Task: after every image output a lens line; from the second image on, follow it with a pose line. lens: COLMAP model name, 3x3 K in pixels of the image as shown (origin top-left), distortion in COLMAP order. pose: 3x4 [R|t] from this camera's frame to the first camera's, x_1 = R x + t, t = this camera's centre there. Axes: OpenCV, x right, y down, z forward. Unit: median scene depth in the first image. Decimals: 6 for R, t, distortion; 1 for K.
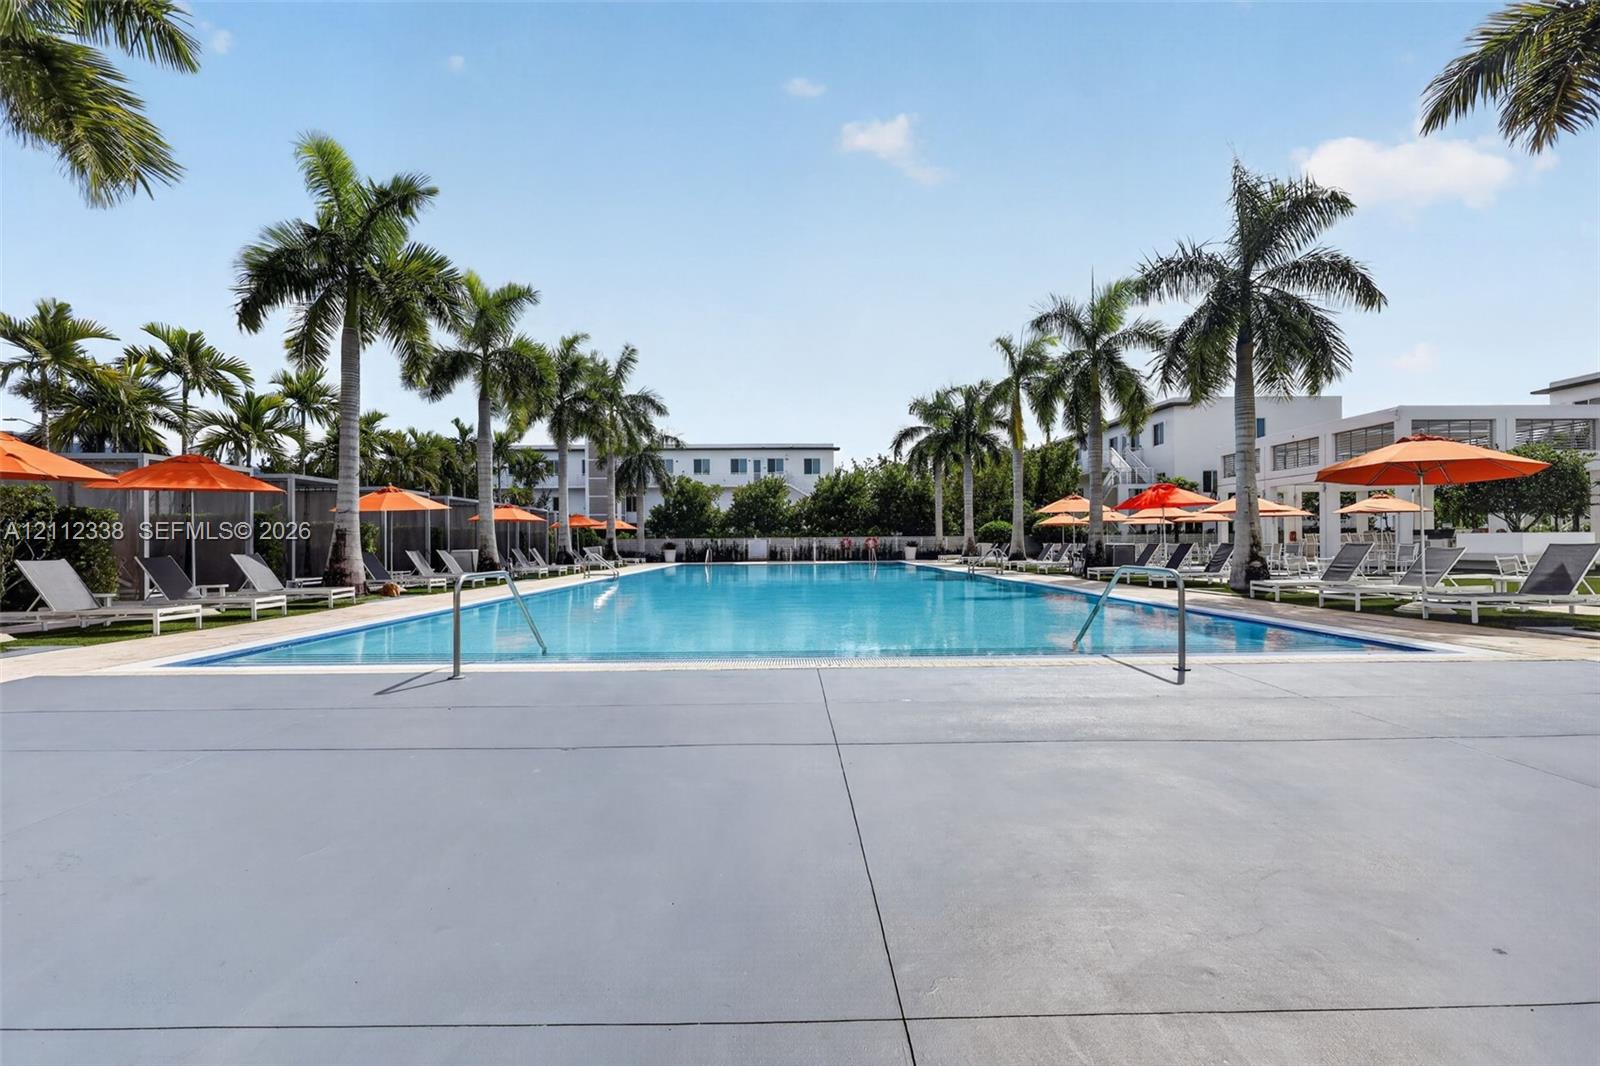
lens RADIAL K [[747.6, 0, 804.1], [0, 747.6, 531.3], [0, 0, 1]] dist [-0.000797, 0.003123]
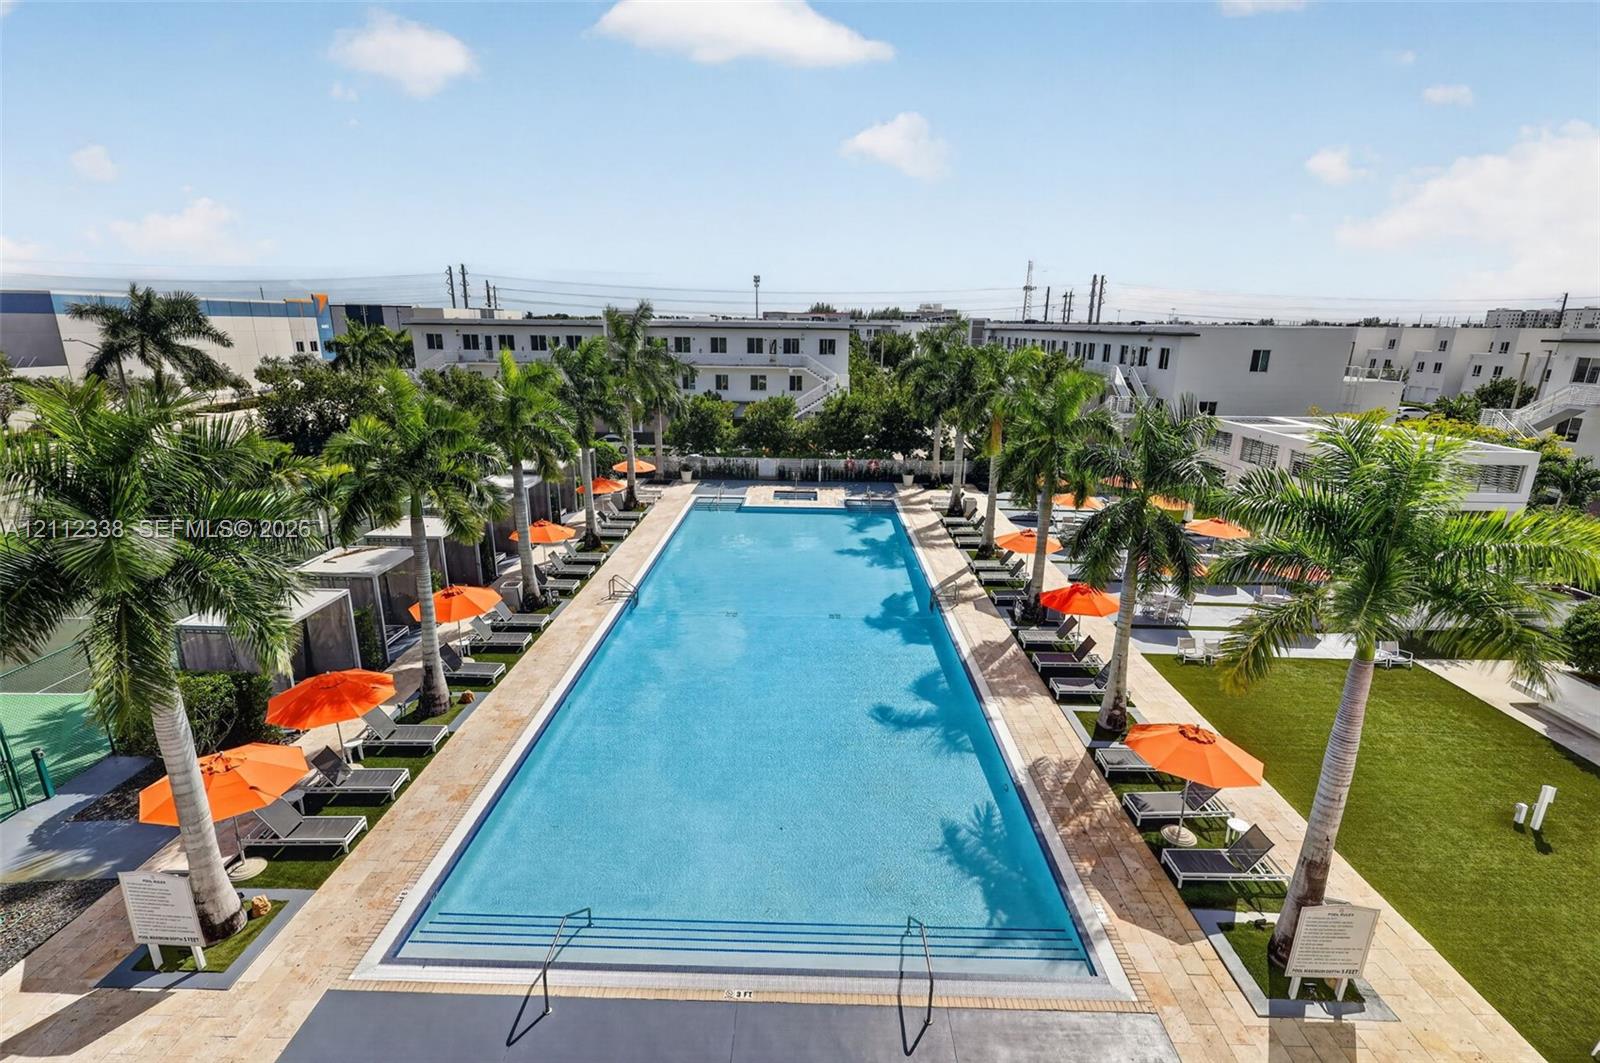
lens RADIAL K [[747.6, 0, 800.8], [0, 747.6, 530.8], [0, 0, 1]] dist [-0.000797, 0.003123]
pose [[0.998953, 0.028209, -0.036010, 0.028034], [-0.017225, 0.961238, 0.275181, -0.190406], [0.042377, -0.274273, 0.960718, -0.060318]]
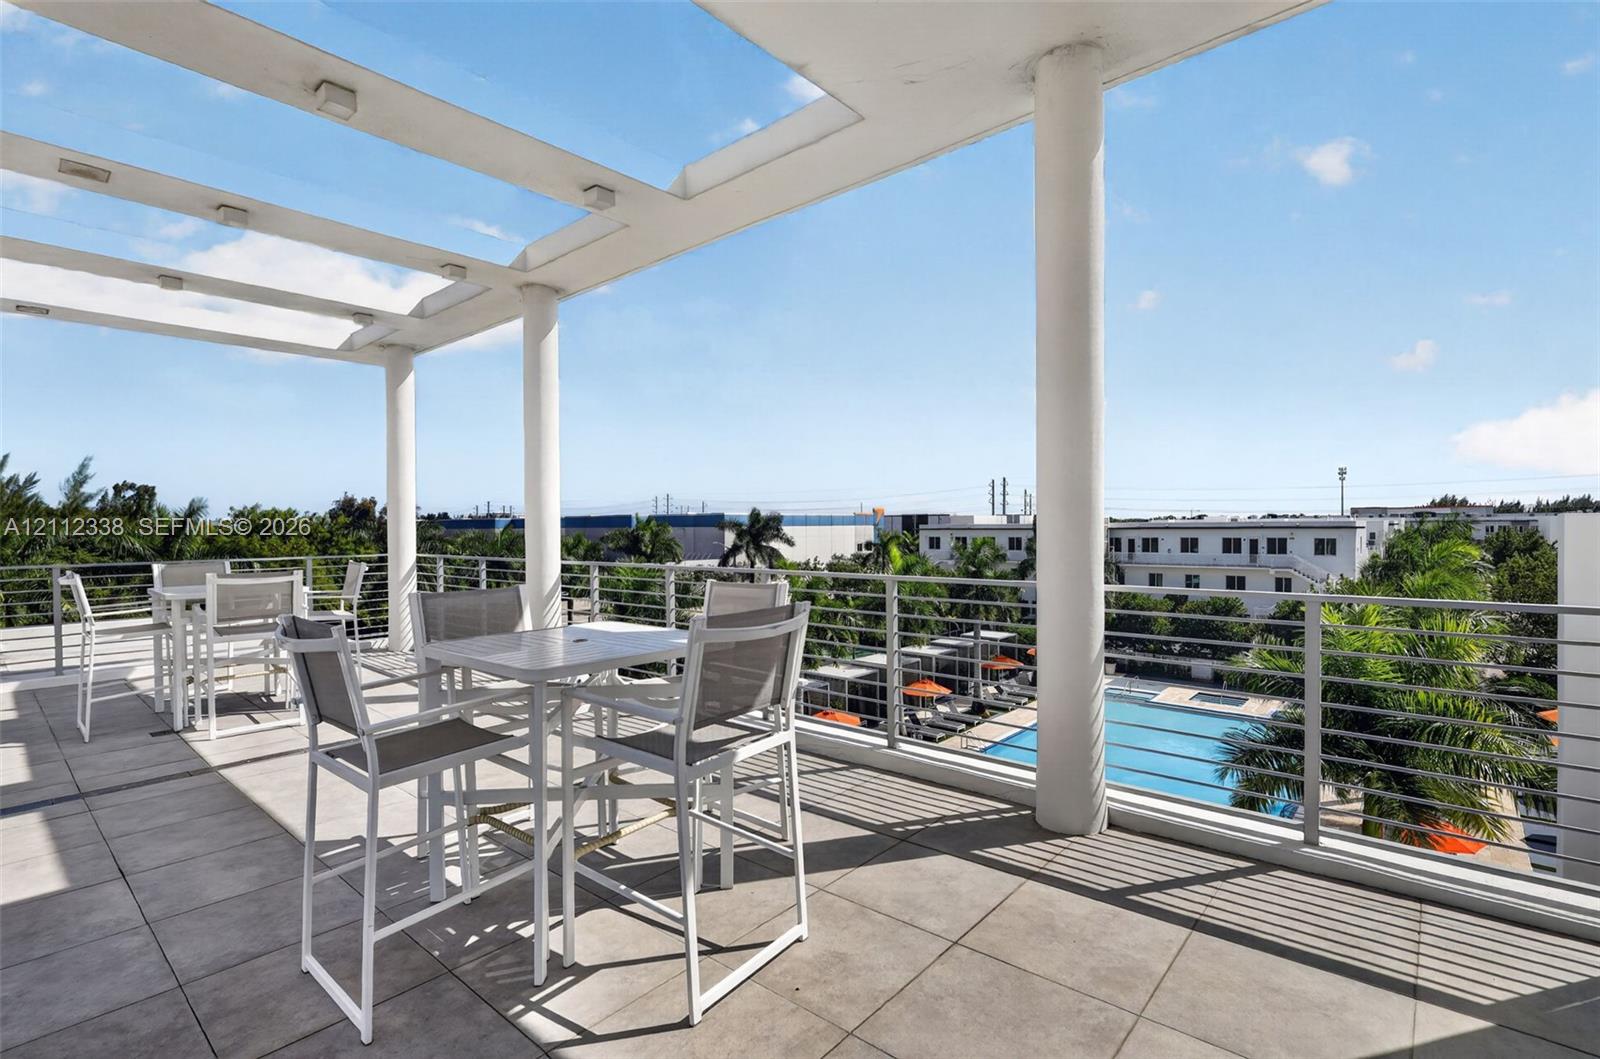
lens RADIAL K [[740.3, 0, 794.0], [0, 740.3, 528.6], [0, 0, 1]] dist [0.002711, 0.000131]
pose [[0.736625, 0.002152, -0.676298, 0.217962], [0.009861, 0.999854, 0.013922, -0.193963], [0.676229, -0.016924, 0.736497, -0.134304]]
